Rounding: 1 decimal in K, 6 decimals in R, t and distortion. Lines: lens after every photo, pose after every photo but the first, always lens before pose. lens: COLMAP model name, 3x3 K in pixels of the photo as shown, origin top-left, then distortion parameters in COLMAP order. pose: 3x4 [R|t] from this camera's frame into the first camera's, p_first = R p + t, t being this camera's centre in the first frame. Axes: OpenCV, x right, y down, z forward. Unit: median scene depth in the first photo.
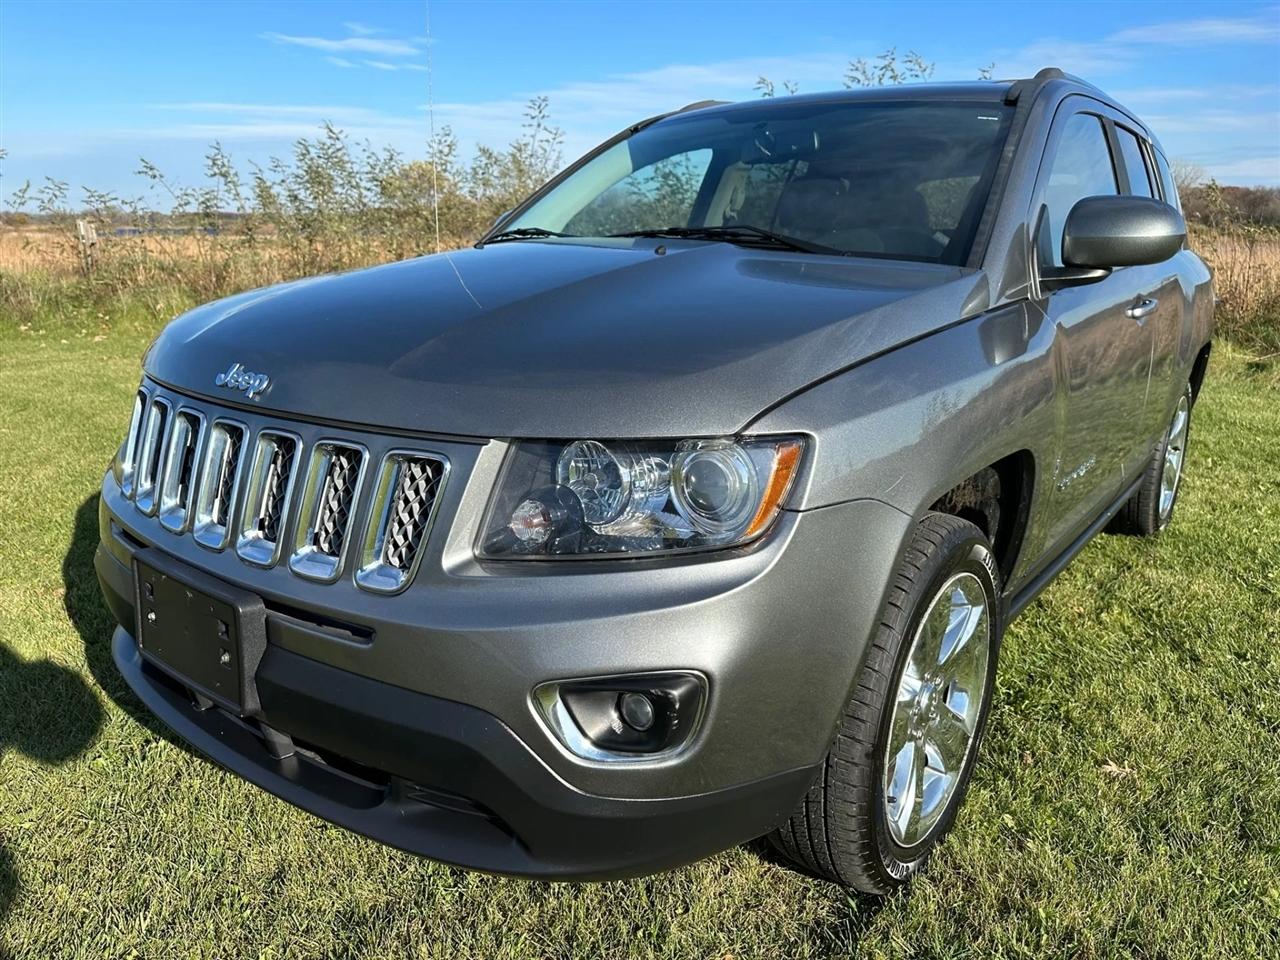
lens RADIAL K [[912.6, 0, 634.8], [0, 912.6, 483.4], [0, 0, 1]] dist [-0.008399, 0.000189]
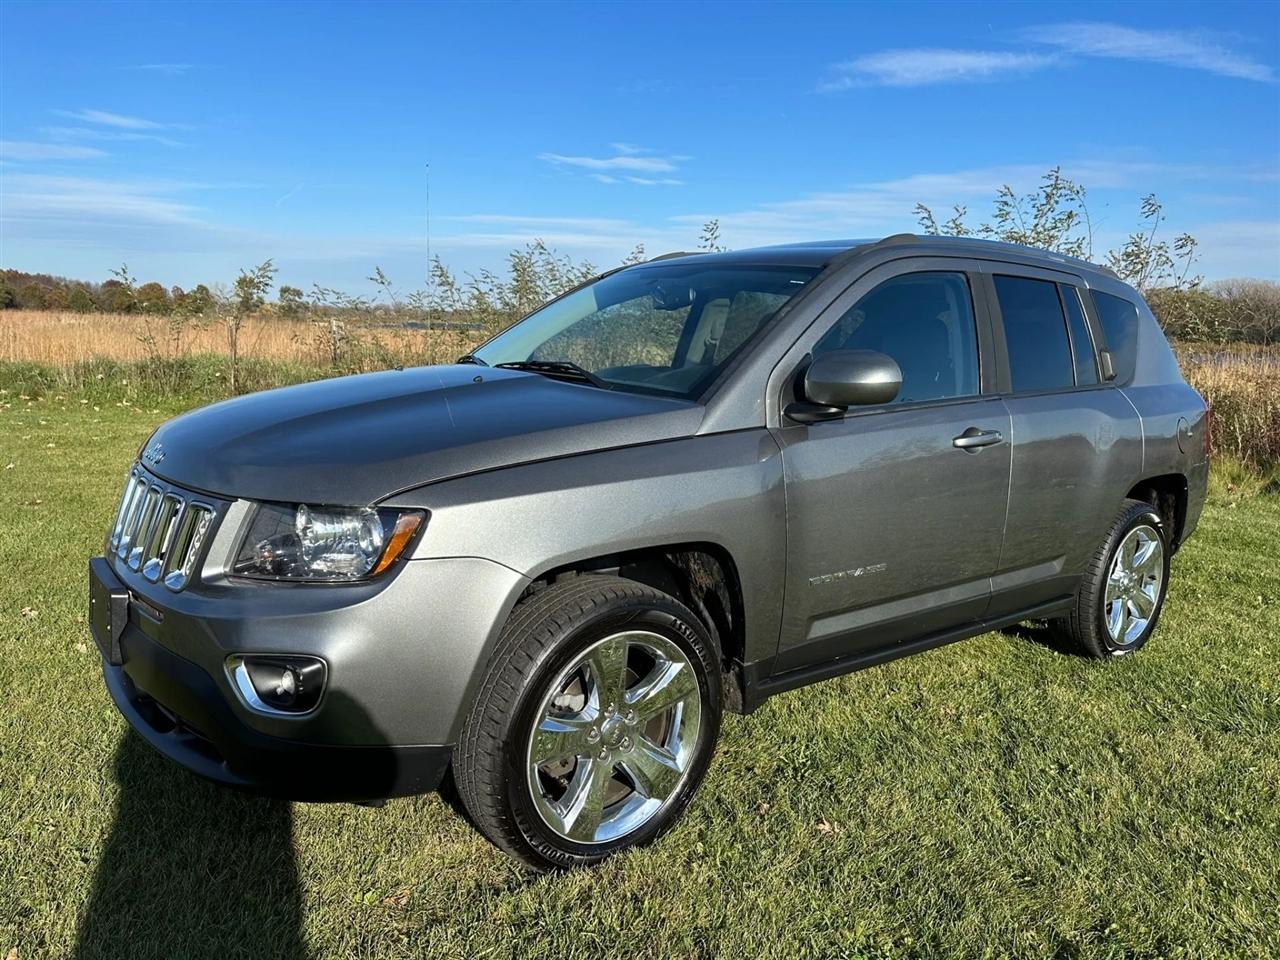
lens RADIAL K [[889.0, 0, 640.0], [0, 889.0, 480.0], [0, 0, 1]] dist [0.067150, -0.085913]
pose [[0.970949, 0.065174, -0.230241, 0.590778], [-0.089589, 0.991222, -0.097223, 0.006047], [0.221883, 0.115025, 0.968265, -0.246167]]
